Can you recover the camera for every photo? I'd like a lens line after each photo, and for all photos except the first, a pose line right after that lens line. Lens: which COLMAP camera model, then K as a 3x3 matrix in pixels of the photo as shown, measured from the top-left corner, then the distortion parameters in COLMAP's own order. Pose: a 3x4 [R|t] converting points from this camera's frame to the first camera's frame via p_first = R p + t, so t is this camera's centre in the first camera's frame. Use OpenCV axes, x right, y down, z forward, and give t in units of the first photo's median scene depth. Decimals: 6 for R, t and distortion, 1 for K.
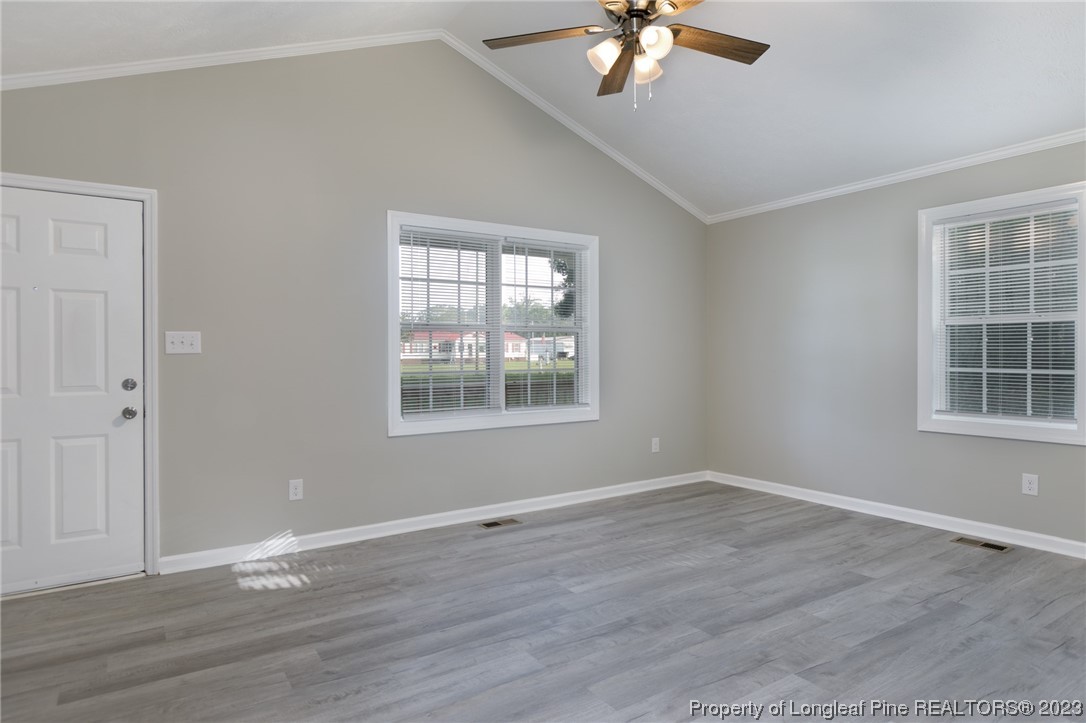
lens RADIAL K [[619.6, 0, 520.7], [0, 619.6, 355.8], [0, 0, 1]] dist [-0.001262, -0.000262]
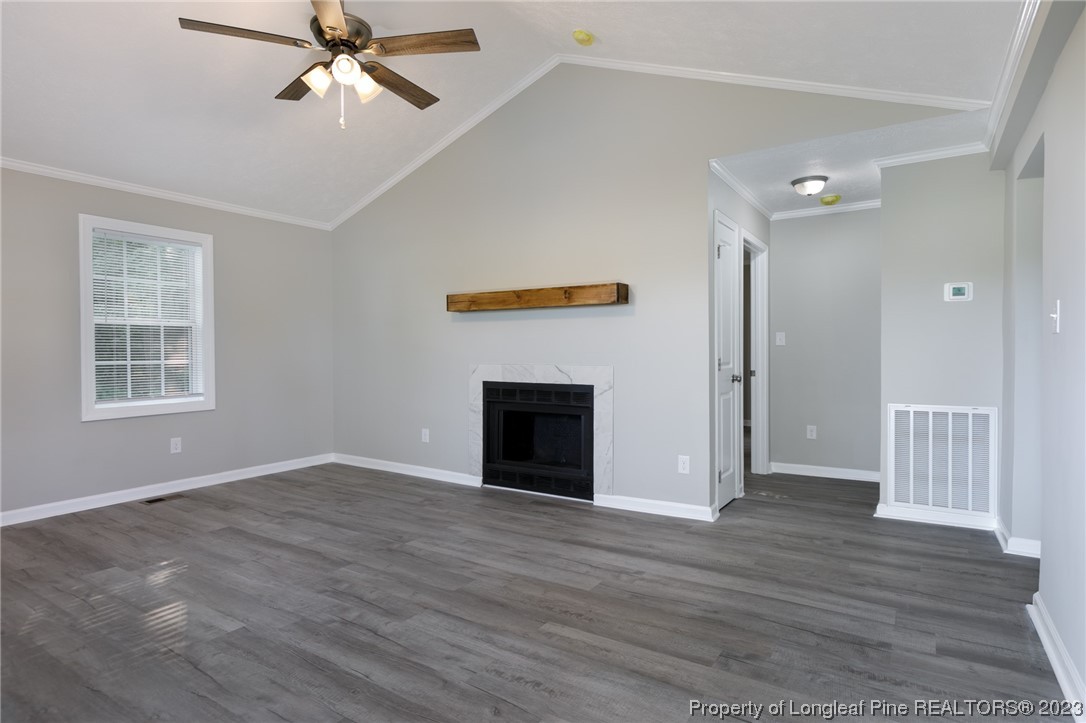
lens RADIAL K [[619.6, 0, 520.7], [0, 619.6, 355.8], [0, 0, 1]] dist [-0.001262, -0.000262]
pose [[-0.403905, 0.000430, 0.914801, -0.931709], [0.013138, 0.999899, 0.005331, 0.019696], [-0.914707, 0.014172, -0.403870, 1.111880]]
